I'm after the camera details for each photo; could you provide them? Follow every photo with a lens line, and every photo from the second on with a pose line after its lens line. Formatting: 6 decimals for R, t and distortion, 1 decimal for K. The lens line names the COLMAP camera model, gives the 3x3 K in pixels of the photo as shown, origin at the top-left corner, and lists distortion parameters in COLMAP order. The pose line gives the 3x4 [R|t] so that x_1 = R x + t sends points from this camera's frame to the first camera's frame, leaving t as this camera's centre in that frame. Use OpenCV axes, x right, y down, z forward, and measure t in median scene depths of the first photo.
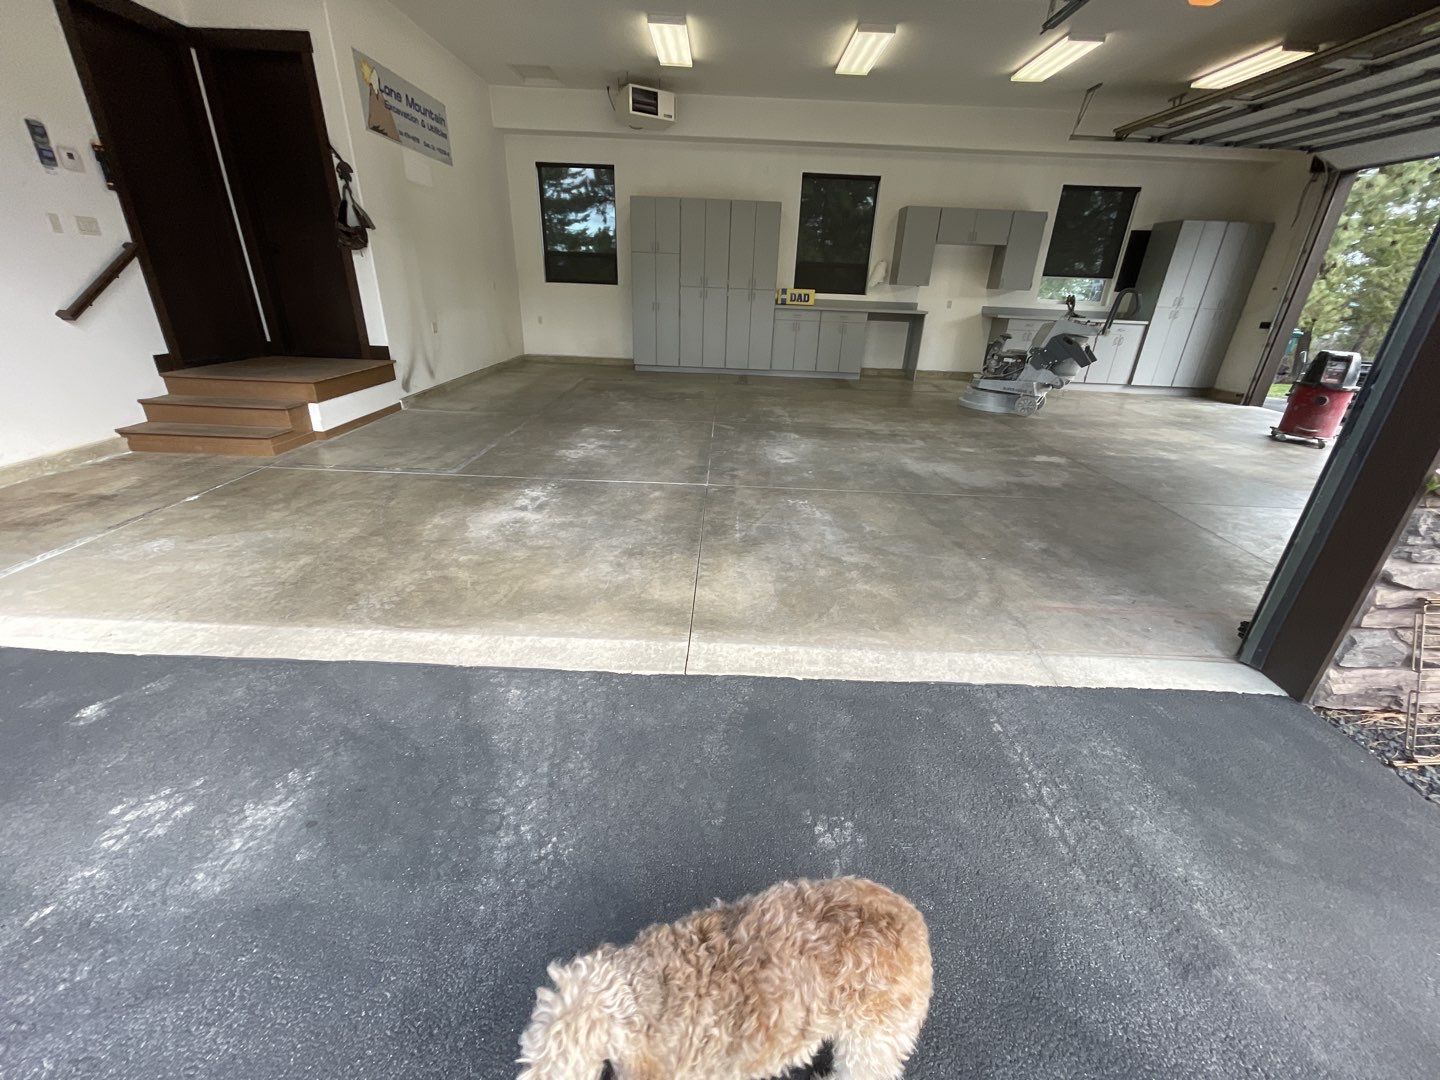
lens RADIAL K [[577.4, 0, 722.8], [0, 577.4, 539.0], [0, 0, 1]] dist [-0.003190, 0.000040]
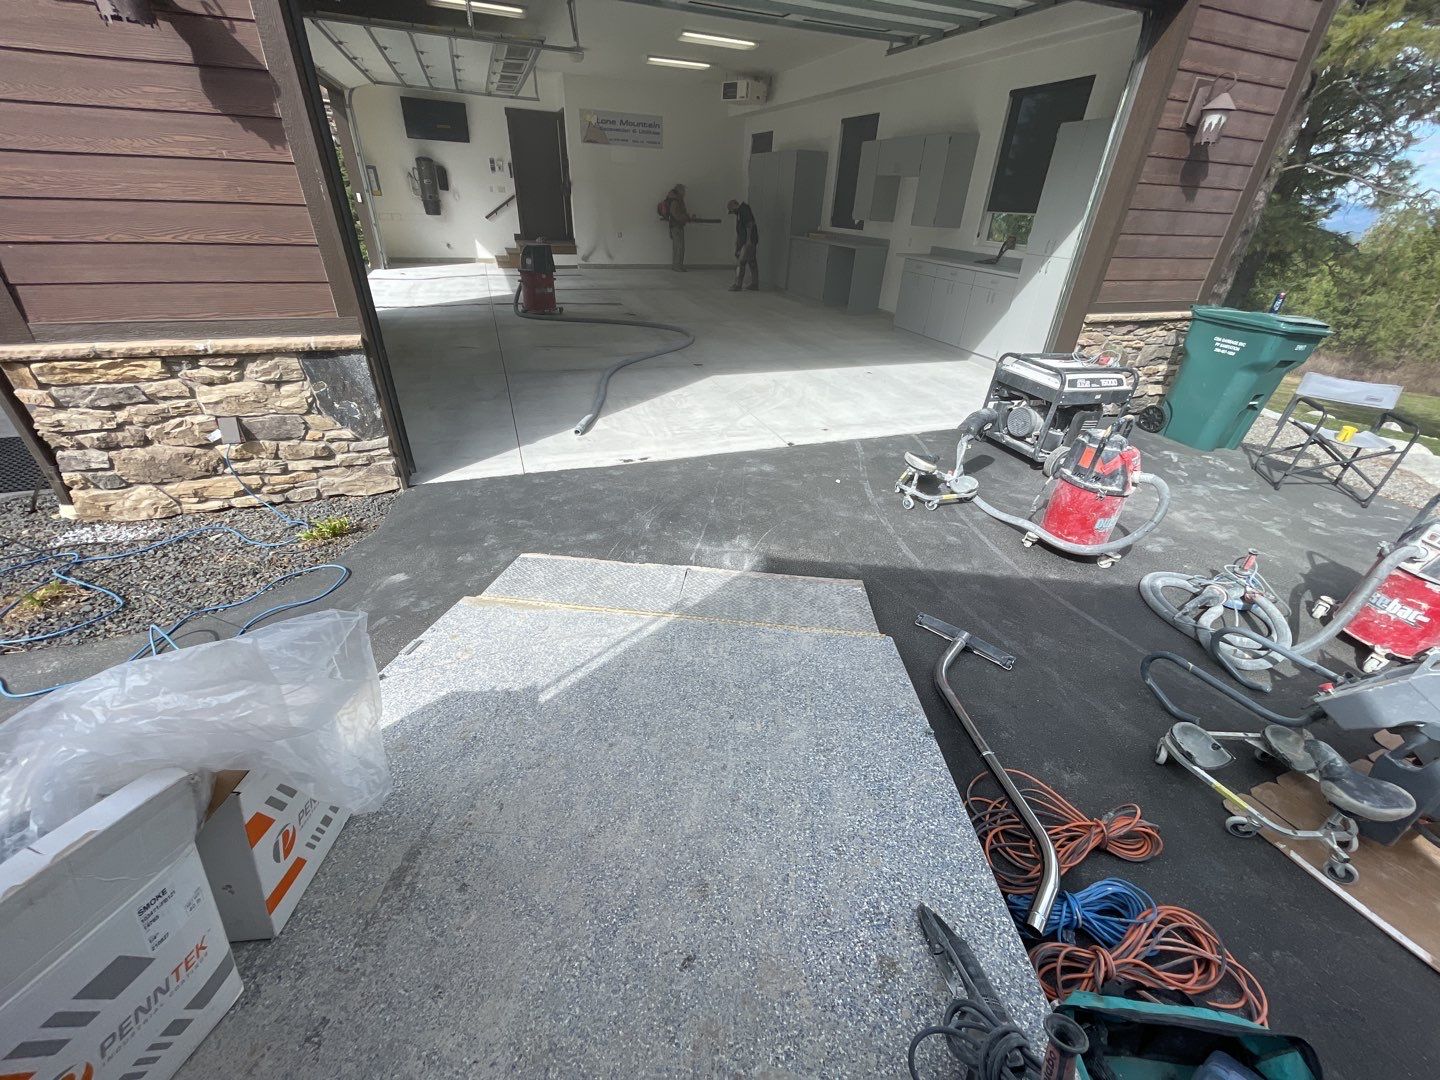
lens RADIAL K [[577.4, 0, 726.6], [0, 577.4, 532.5], [0, 0, 1]] dist [-0.003190, 0.000040]
pose [[0.365171, 0.451074, -0.814360, 2.172919], [-0.404973, 0.864635, 0.297326, -0.264524], [0.838240, 0.221219, 0.498413, 0.653037]]
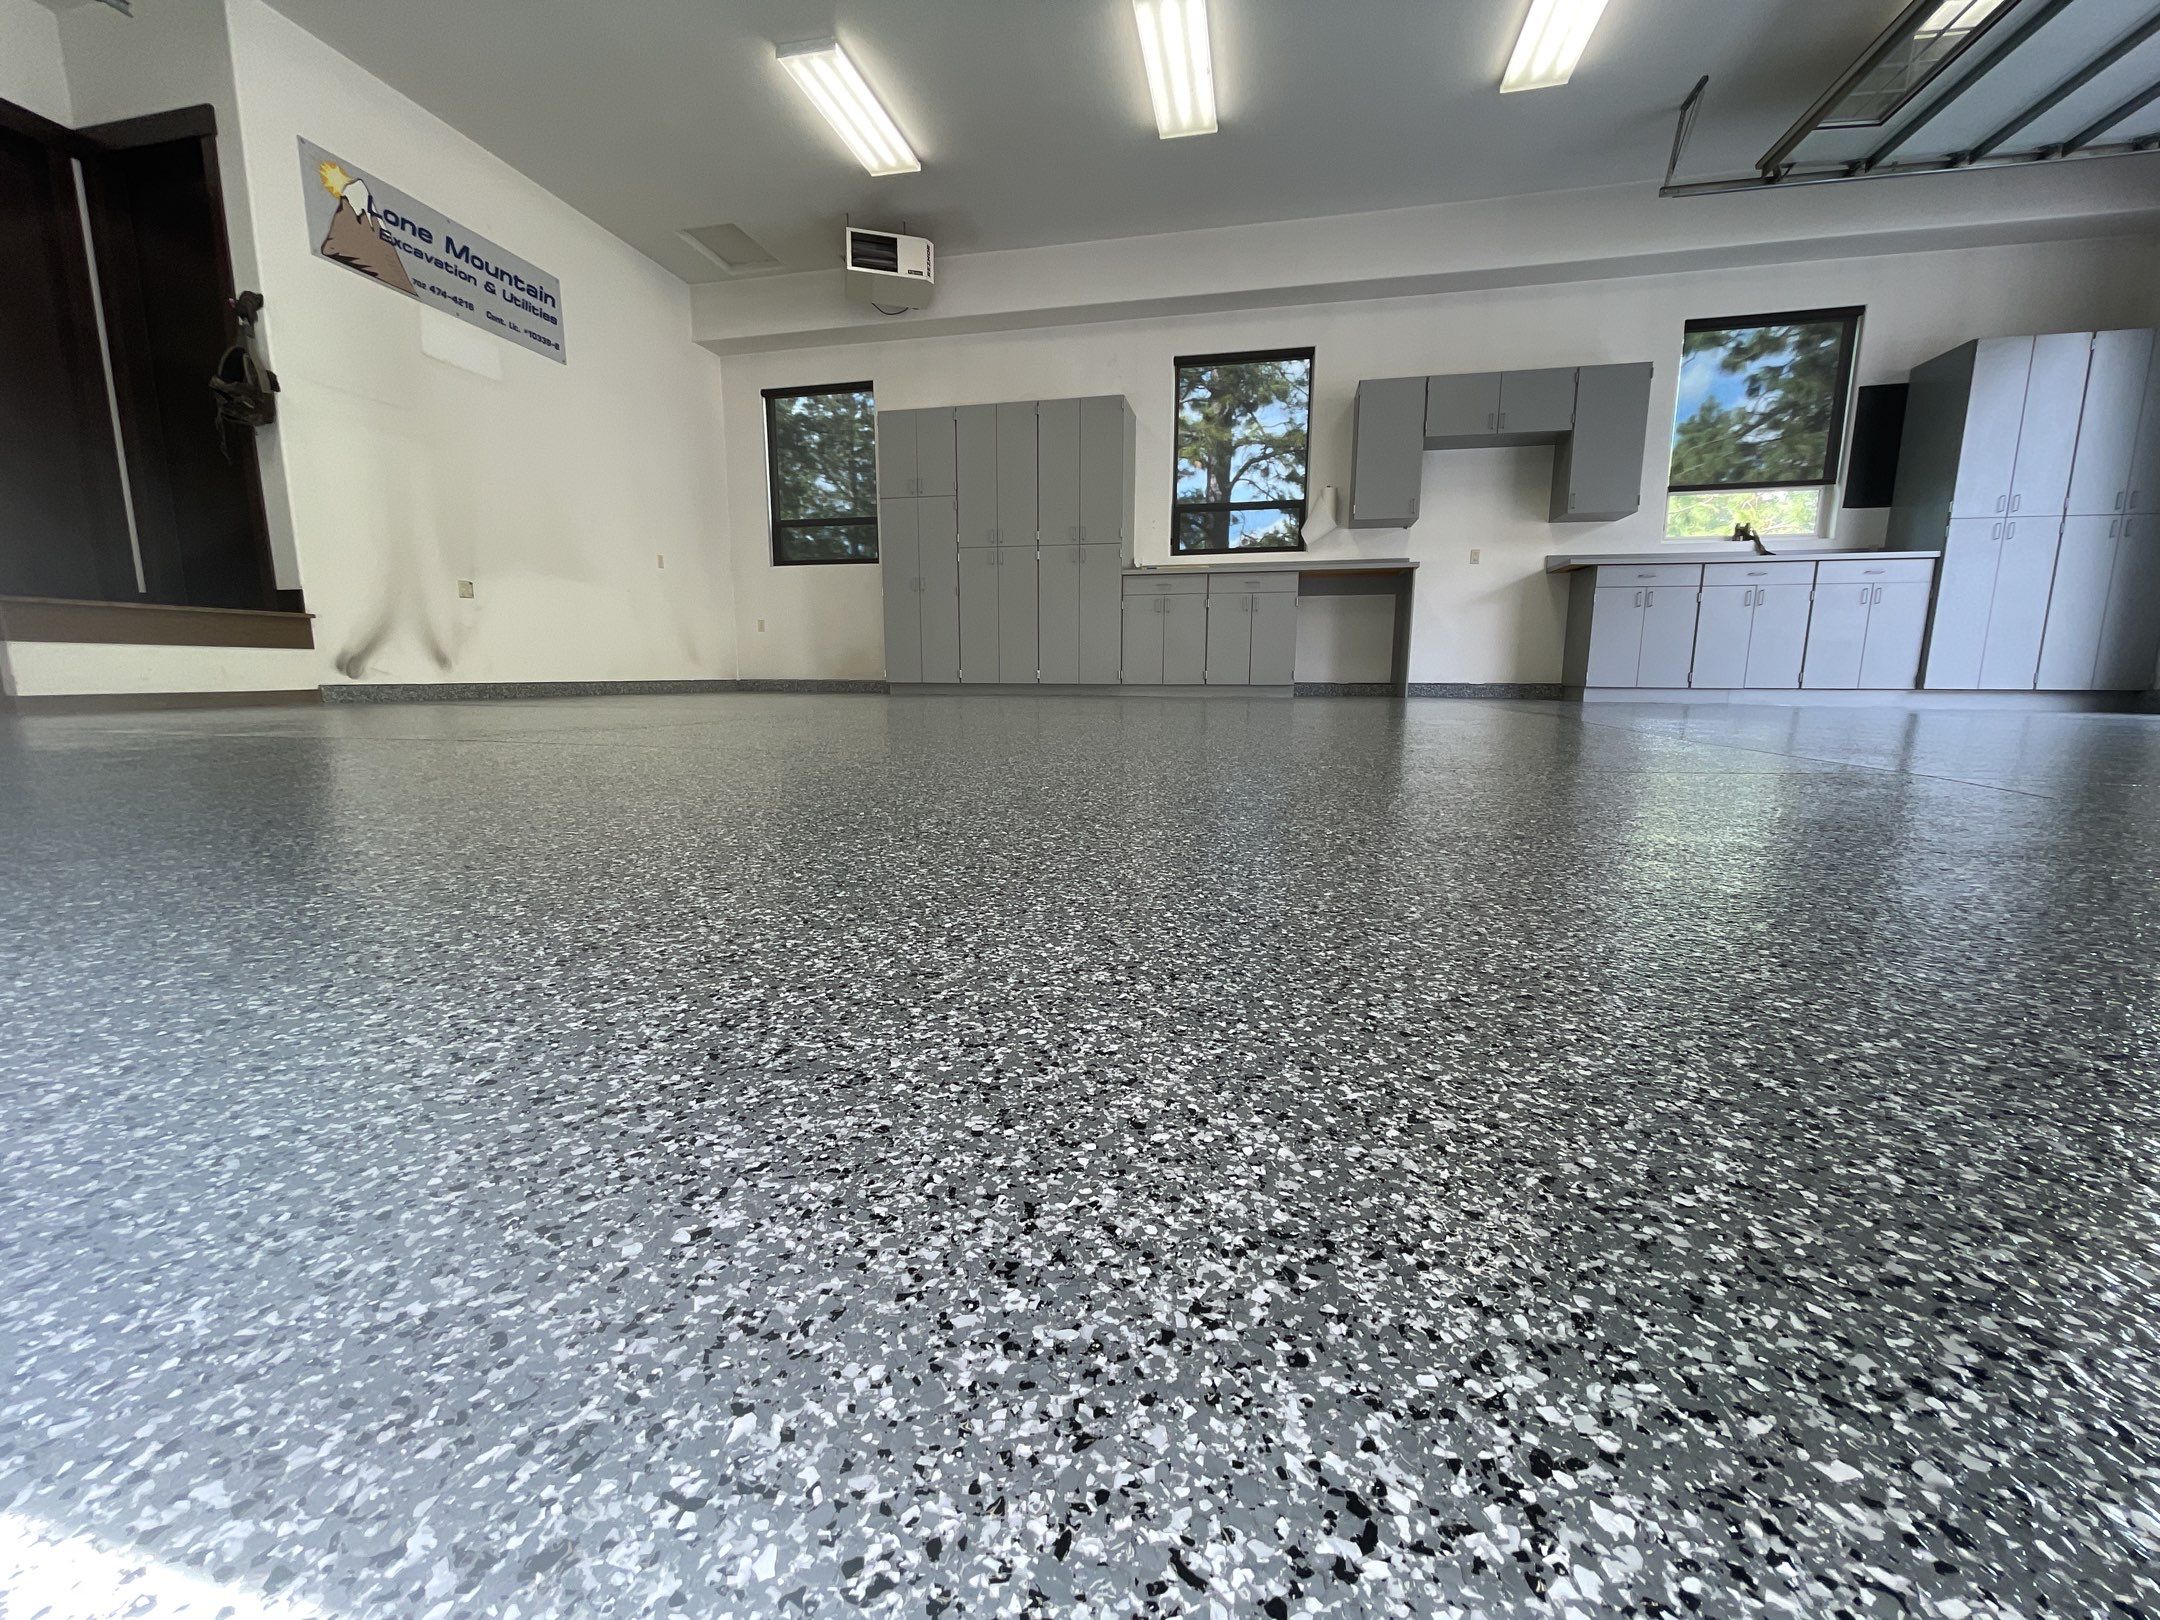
lens RADIAL K [[866.1, 0, 1077.0], [0, 866.1, 818.9], [0, 0, 1]] dist [-0.003190, 0.000040]
pose [[0.976325, 0.001033, -0.216307, 0.365624], [-0.056413, 0.966599, -0.250009, 0.054573], [0.208823, 0.256293, 0.943773, 0.440788]]
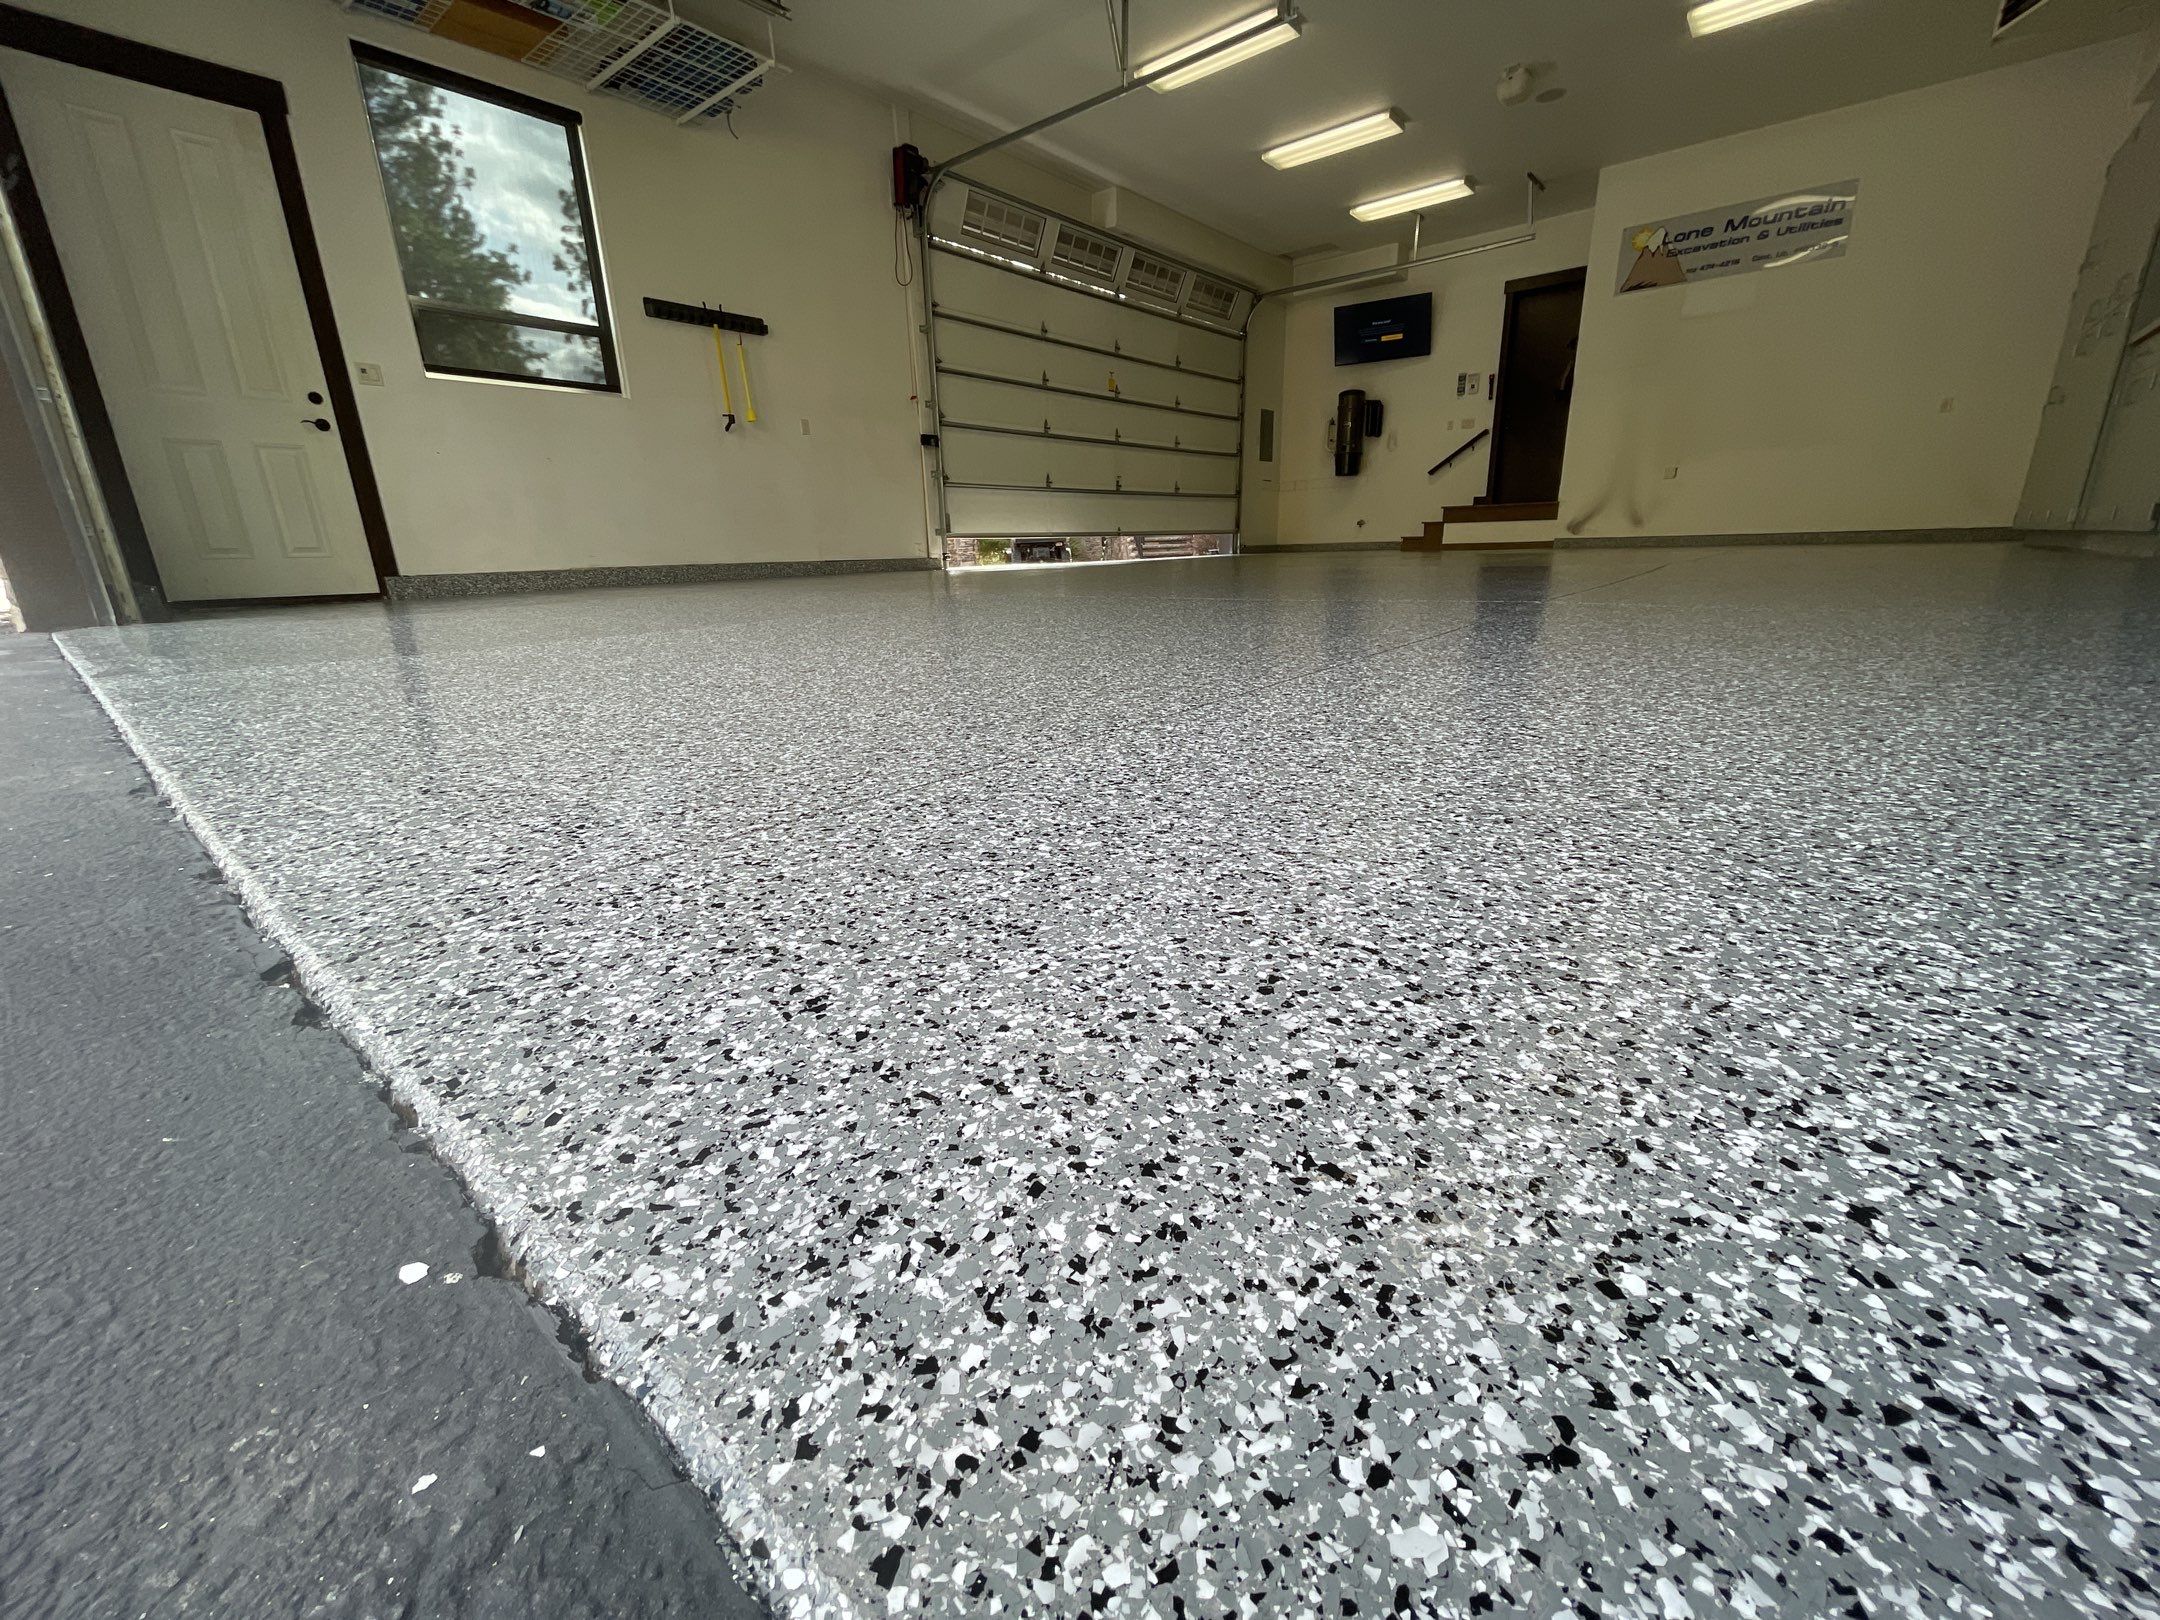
lens RADIAL K [[866.1, 0, 1075.7], [0, 866.1, 812.7], [0, 0, 1]] dist [-0.003190, 0.000040]
pose [[-0.634512, 0.207198, -0.744623, 1.476281], [-0.310624, 0.813814, 0.491141, -0.376552], [0.707748, 0.542933, -0.452014, 1.518707]]
